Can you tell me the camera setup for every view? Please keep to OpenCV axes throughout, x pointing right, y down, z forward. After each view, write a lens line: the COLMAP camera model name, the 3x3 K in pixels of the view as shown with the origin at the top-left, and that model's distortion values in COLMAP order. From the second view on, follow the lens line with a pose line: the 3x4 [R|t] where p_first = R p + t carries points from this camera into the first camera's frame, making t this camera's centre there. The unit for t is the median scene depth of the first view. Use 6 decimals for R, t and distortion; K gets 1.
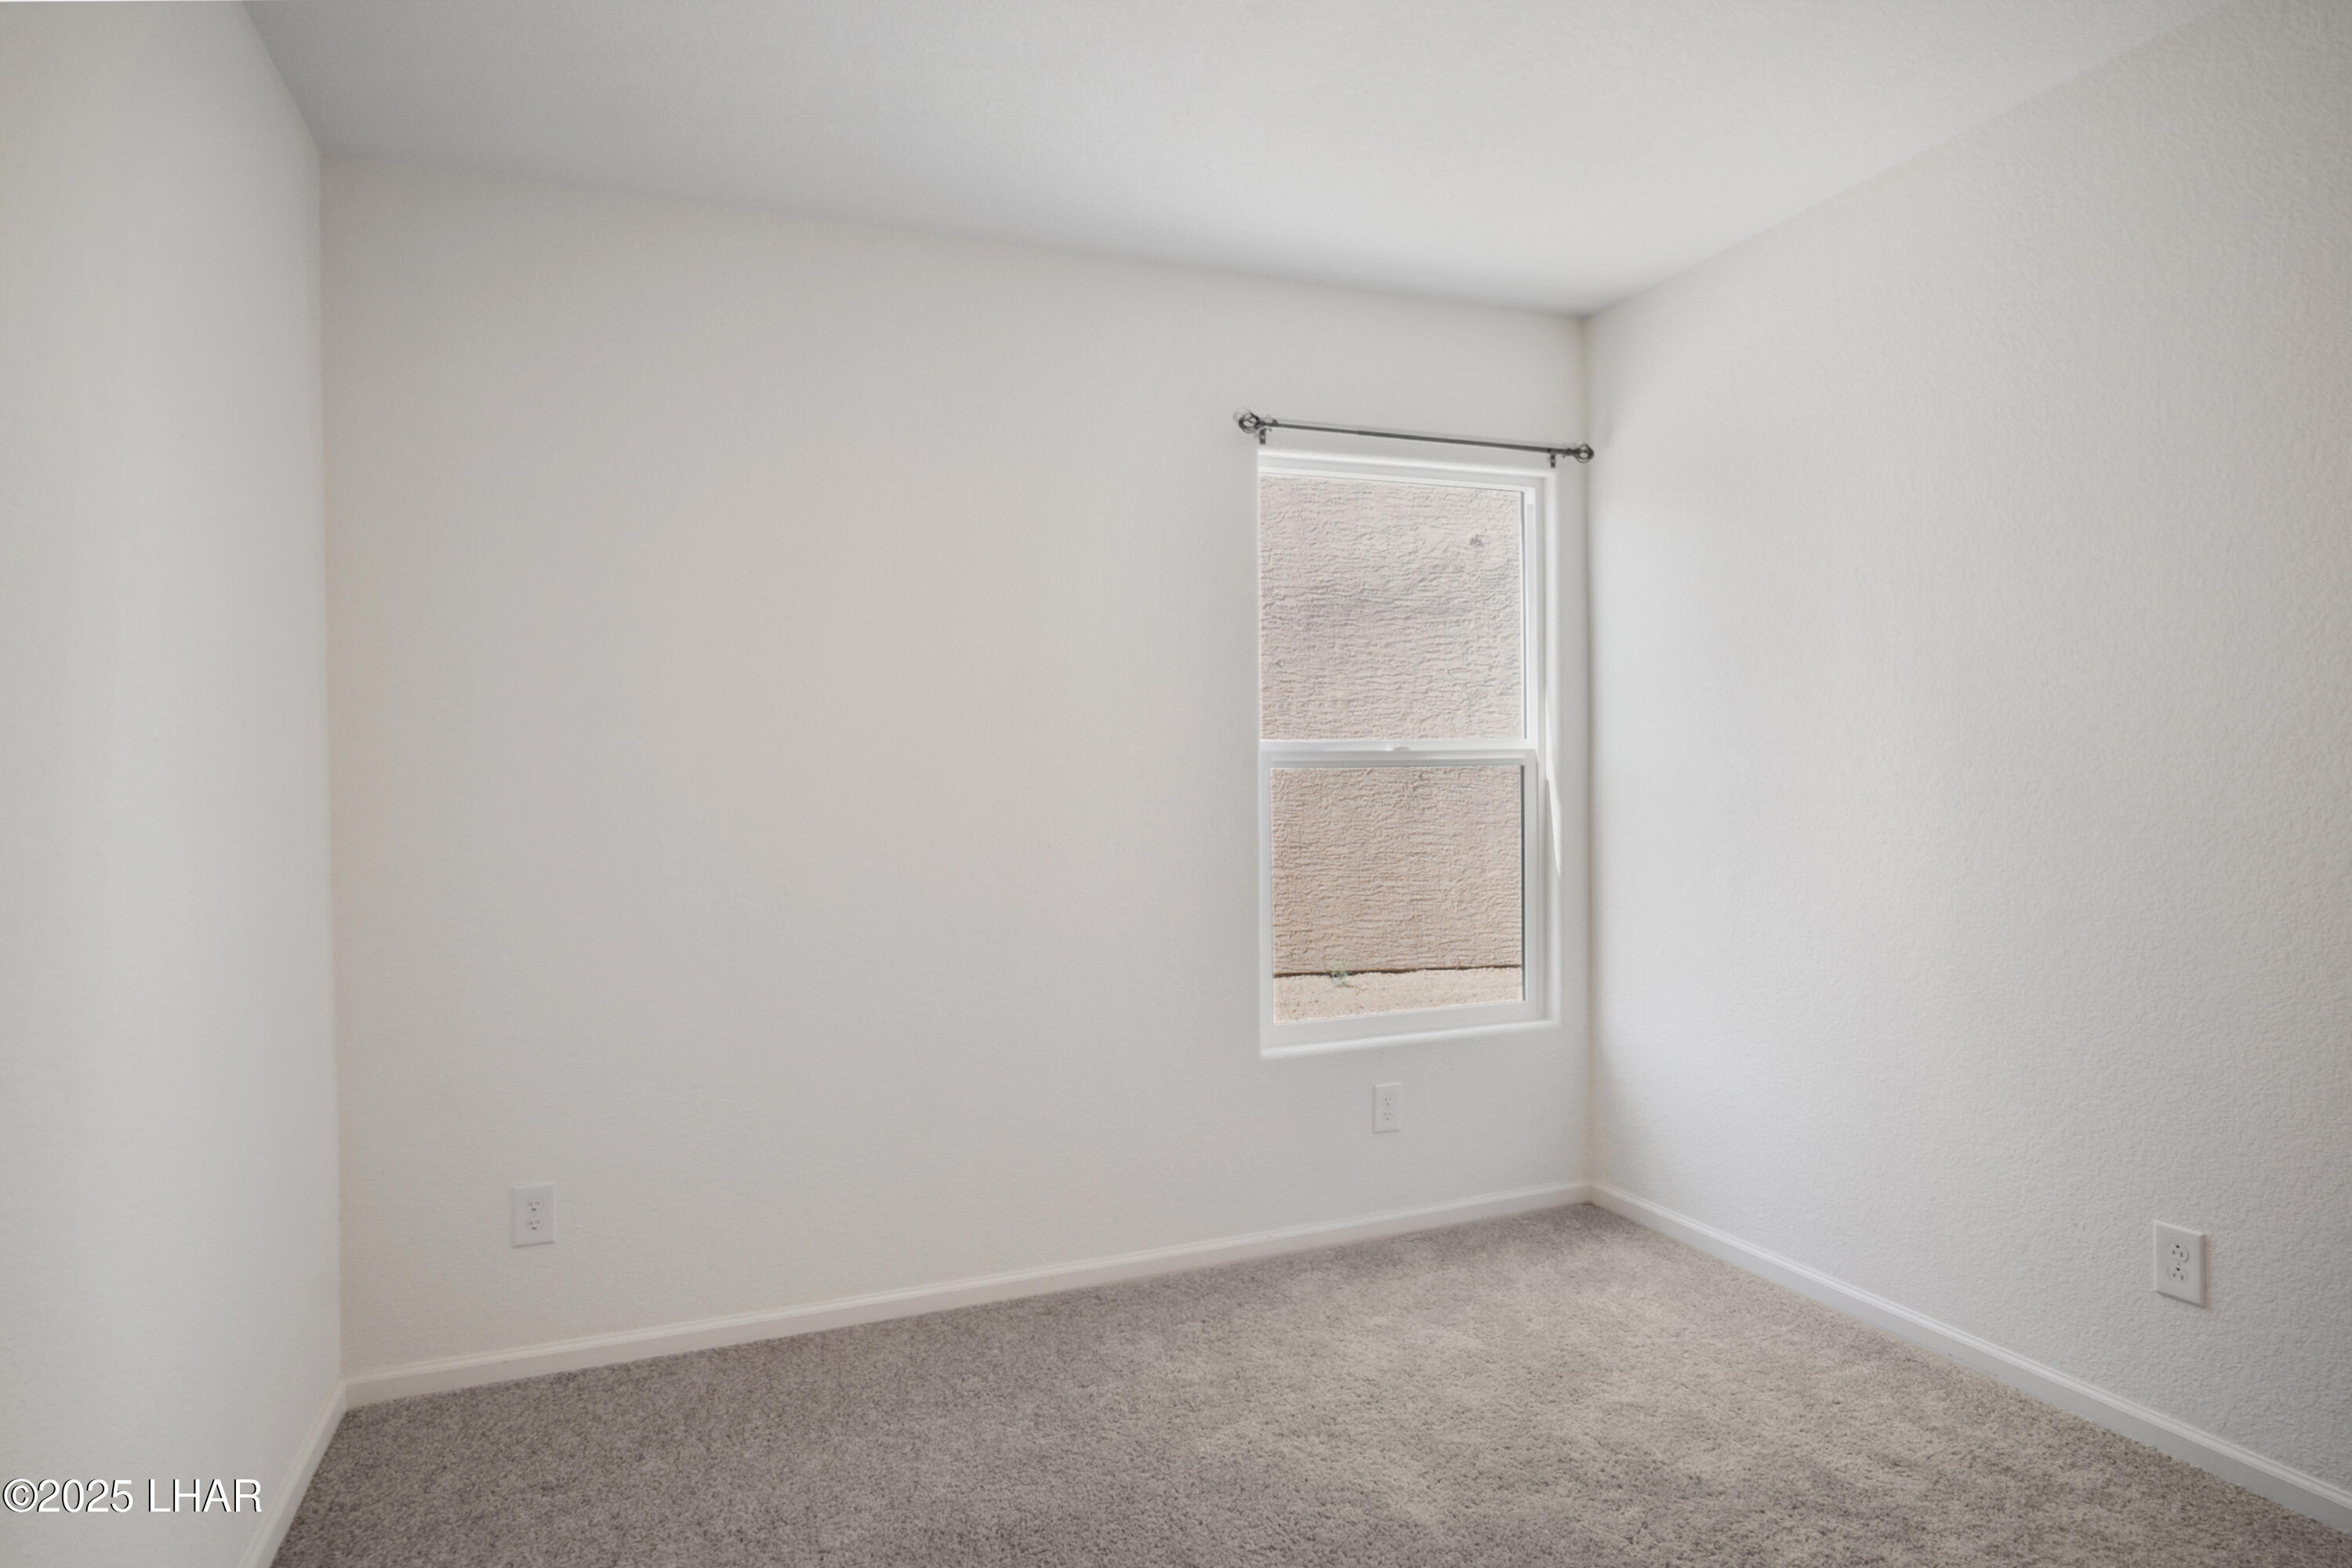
lens RADIAL K [[1338.3, 0, 1167.7], [0, 1338.3, 802.3], [0, 0, 1]] dist [-0.023784, 0.001254]
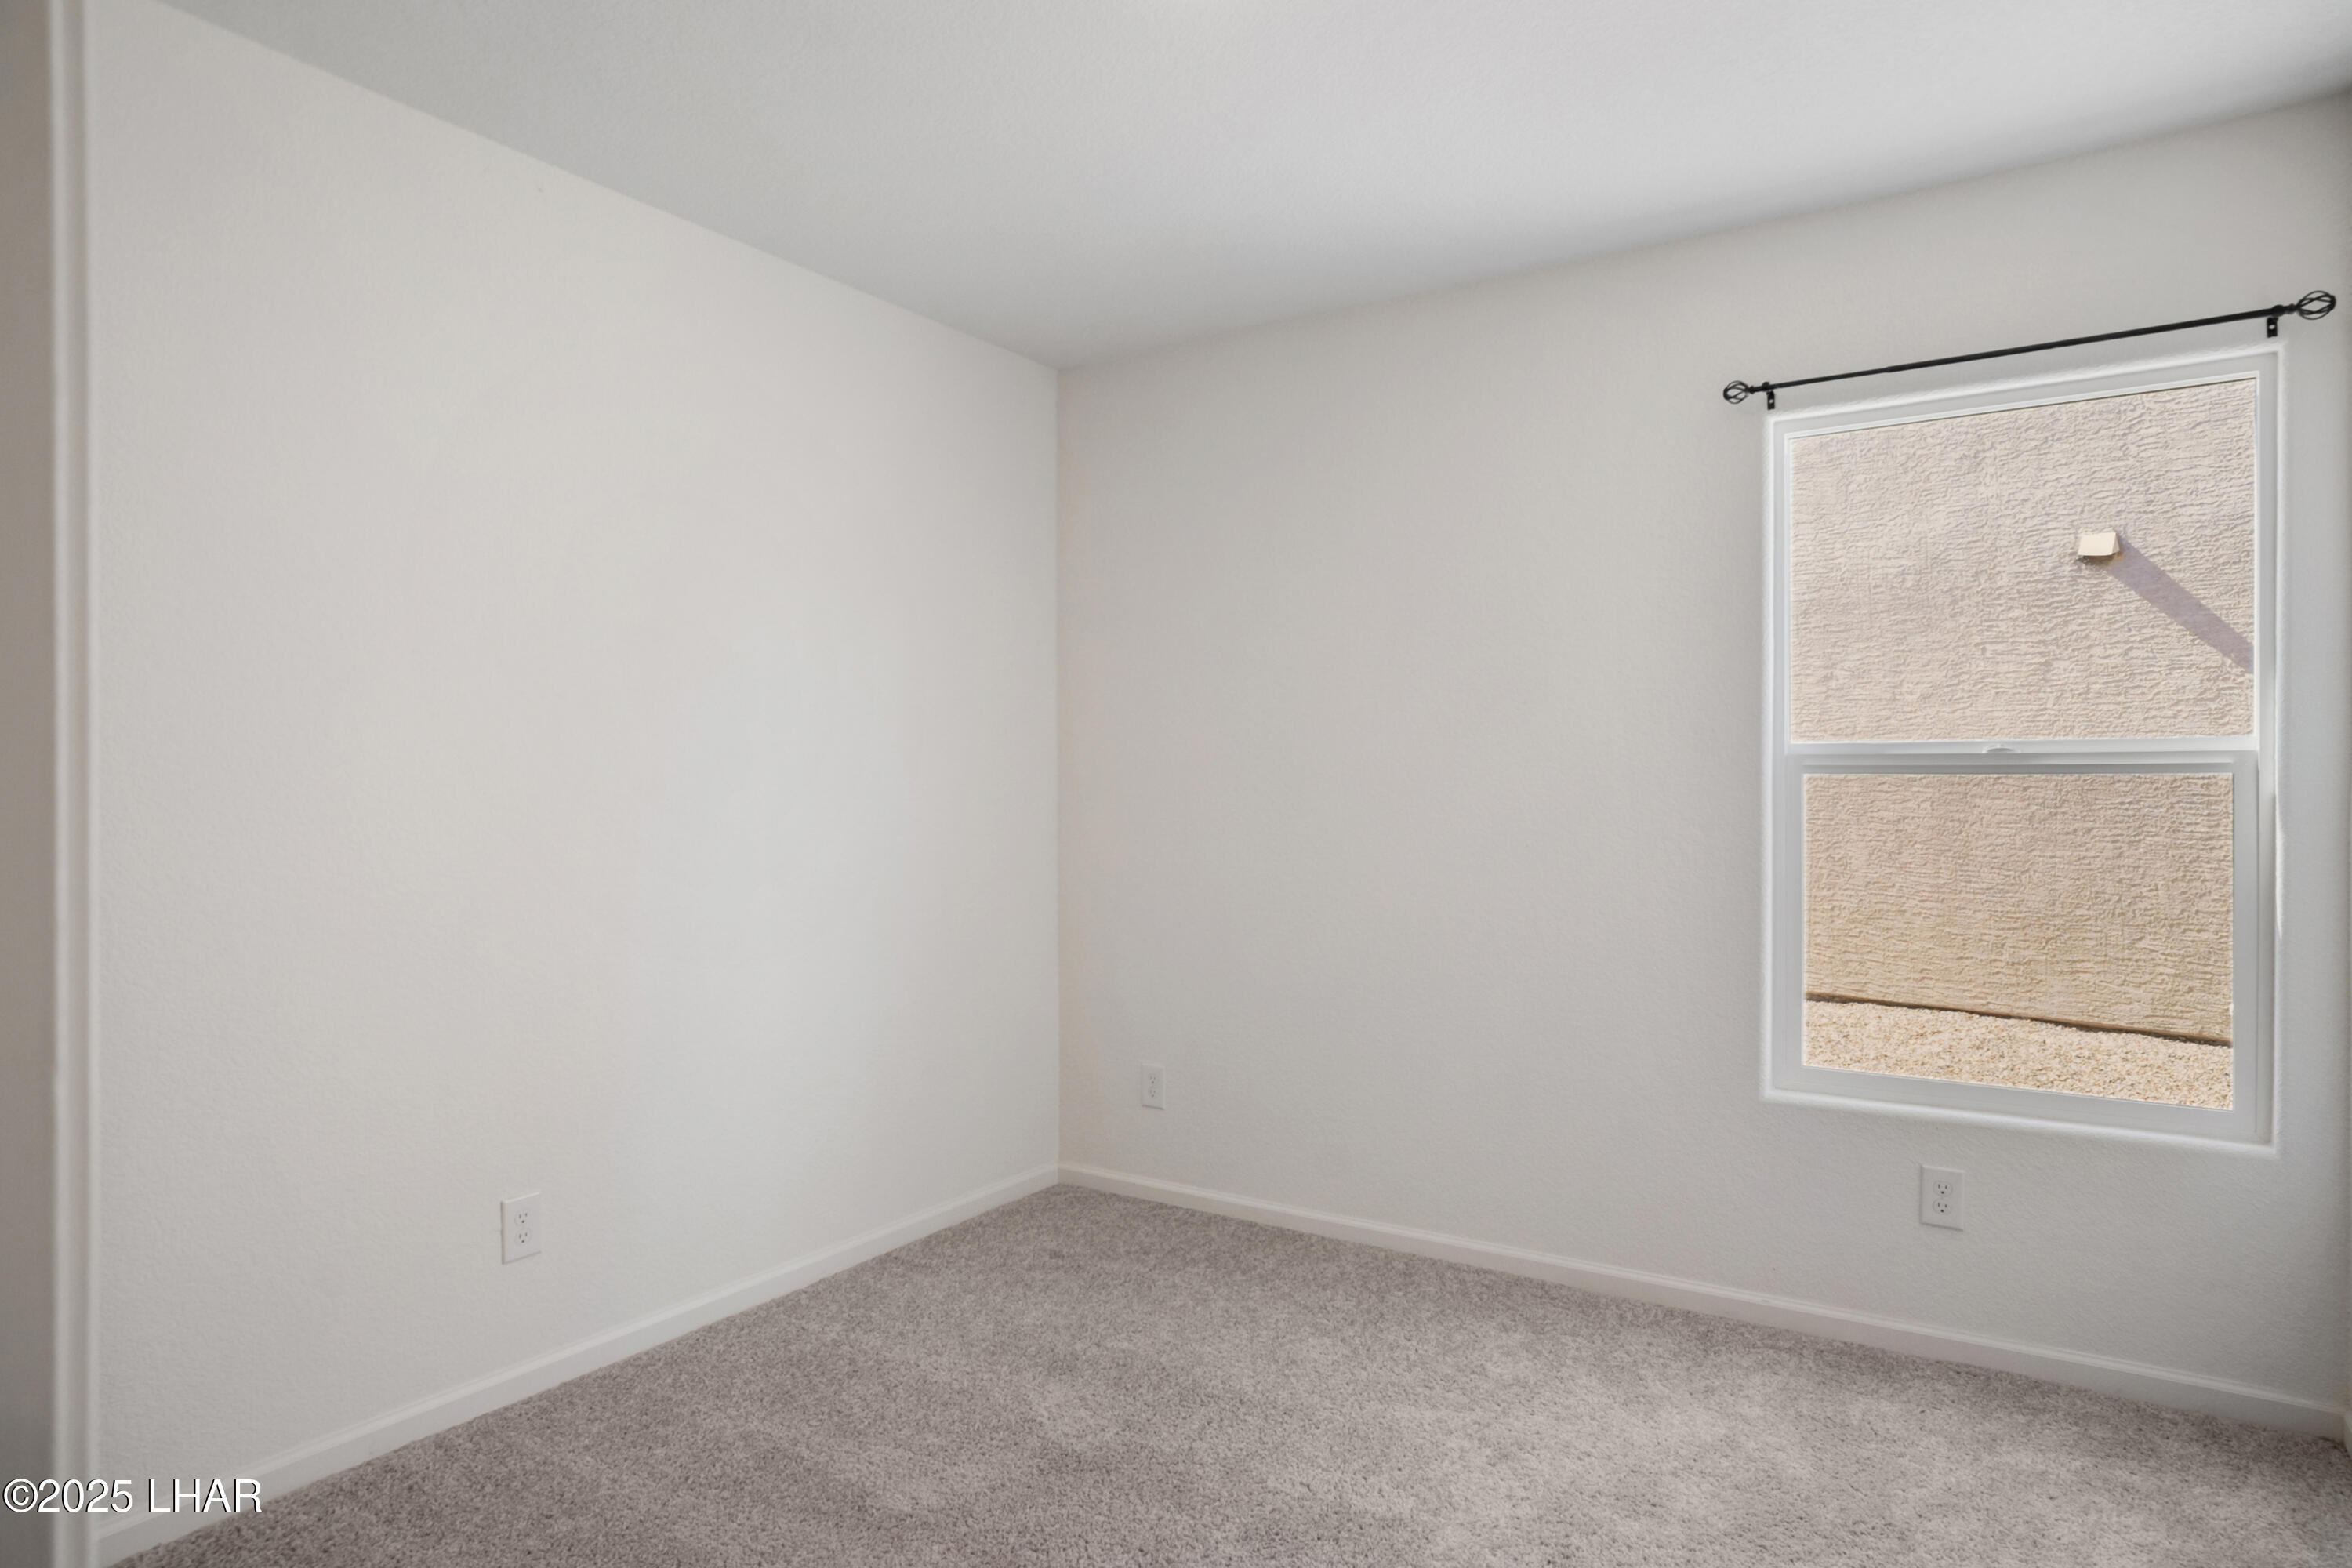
lens RADIAL K [[1343.0, 0, 1176.0], [0, 1343.0, 784.0], [0, 0, 1]] dist [-0.059200, 0.034105]
pose [[0.564357, 0.019570, -0.825299, 0.579147], [-0.019316, 0.999758, 0.010497, -0.020490], [0.825305, 0.010017, 0.564599, 0.178077]]
